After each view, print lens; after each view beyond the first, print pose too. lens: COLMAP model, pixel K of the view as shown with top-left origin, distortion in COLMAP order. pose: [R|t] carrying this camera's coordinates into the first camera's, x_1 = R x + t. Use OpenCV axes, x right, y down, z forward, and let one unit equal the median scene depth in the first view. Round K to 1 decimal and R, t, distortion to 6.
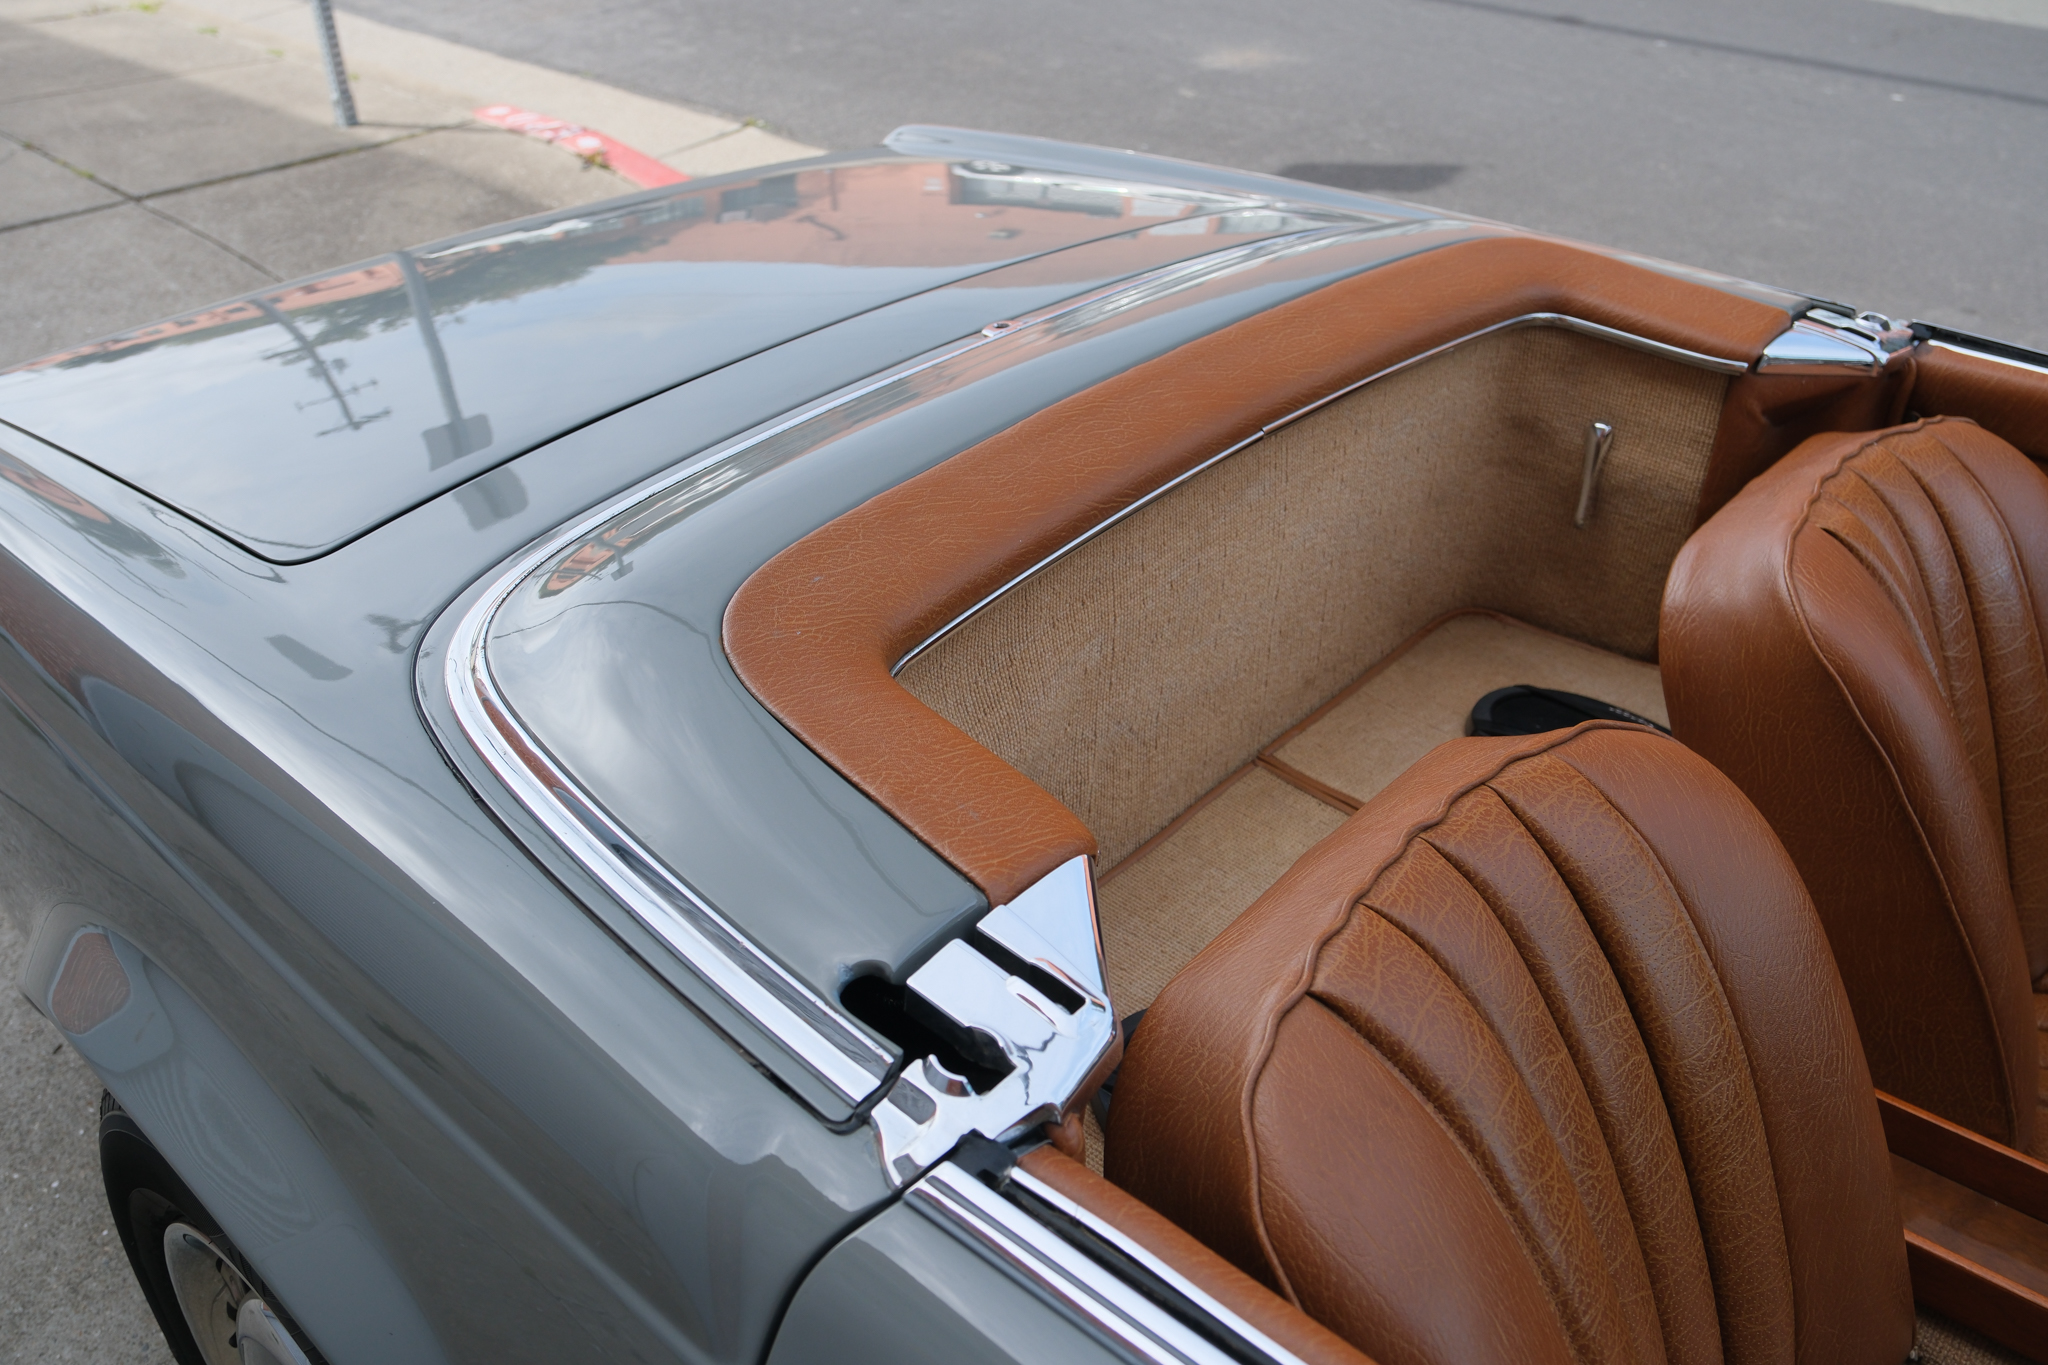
lens RADIAL K [[1624.1, 0, 1086.7], [0, 1624.1, 683.4], [0, 0, 1]] dist [0.007451, 0.002712]
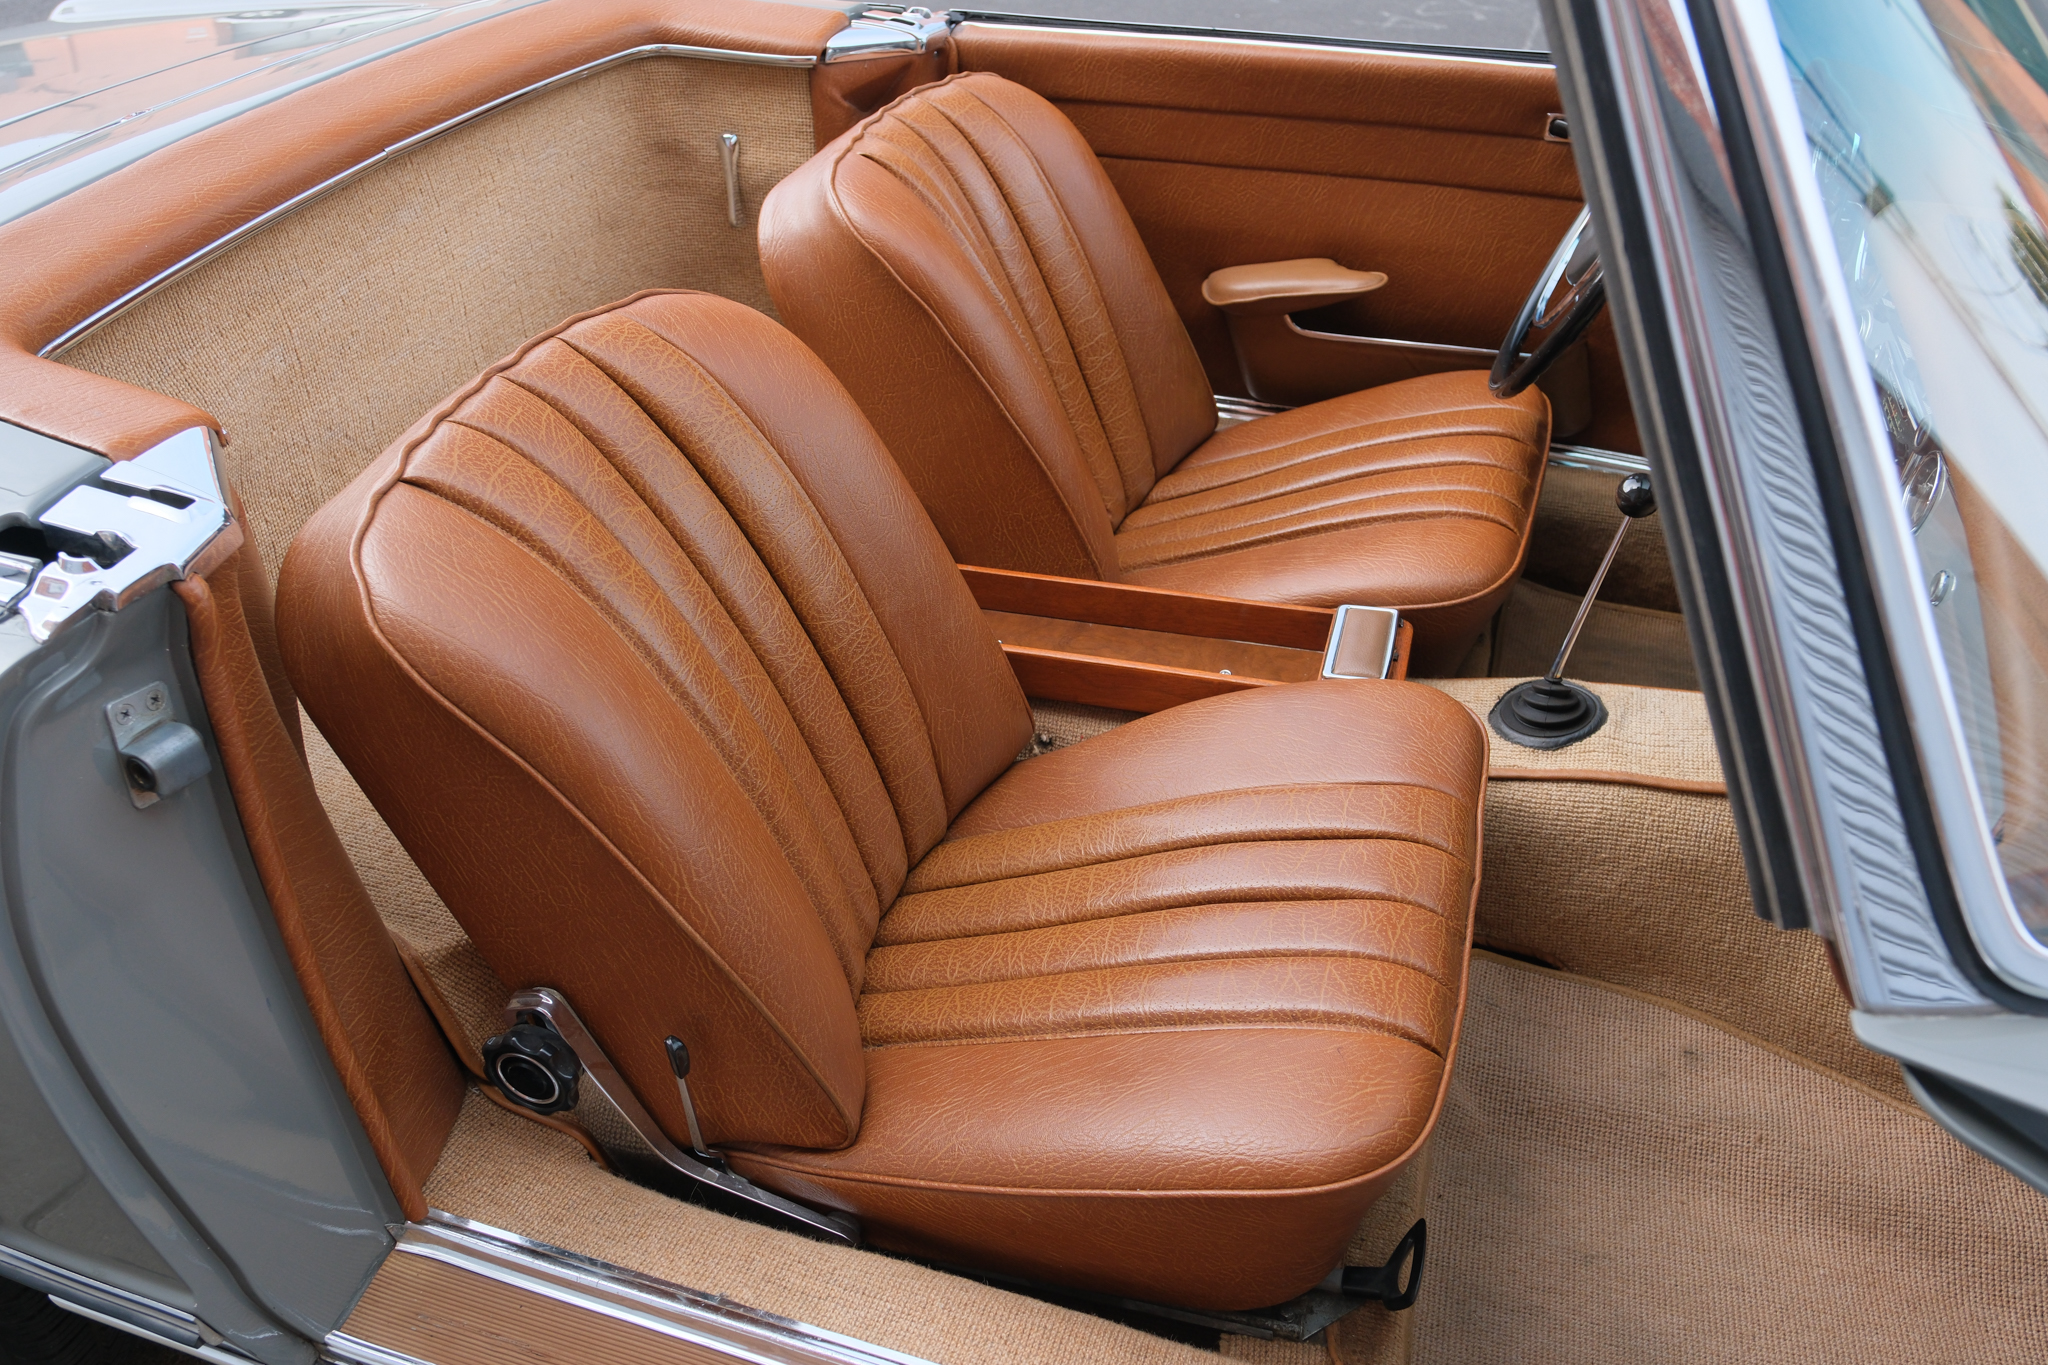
lens RADIAL K [[1573.1, 0, 1024.0], [0, 1573.1, 682.5], [0, 0, 1]] dist [0.003348, -0.008146]
pose [[0.931825, -0.249727, 0.263324, 0.154478], [0.234615, 0.968107, 0.087886, 0.238678], [-0.276873, -0.020115, 0.960696, -0.233195]]
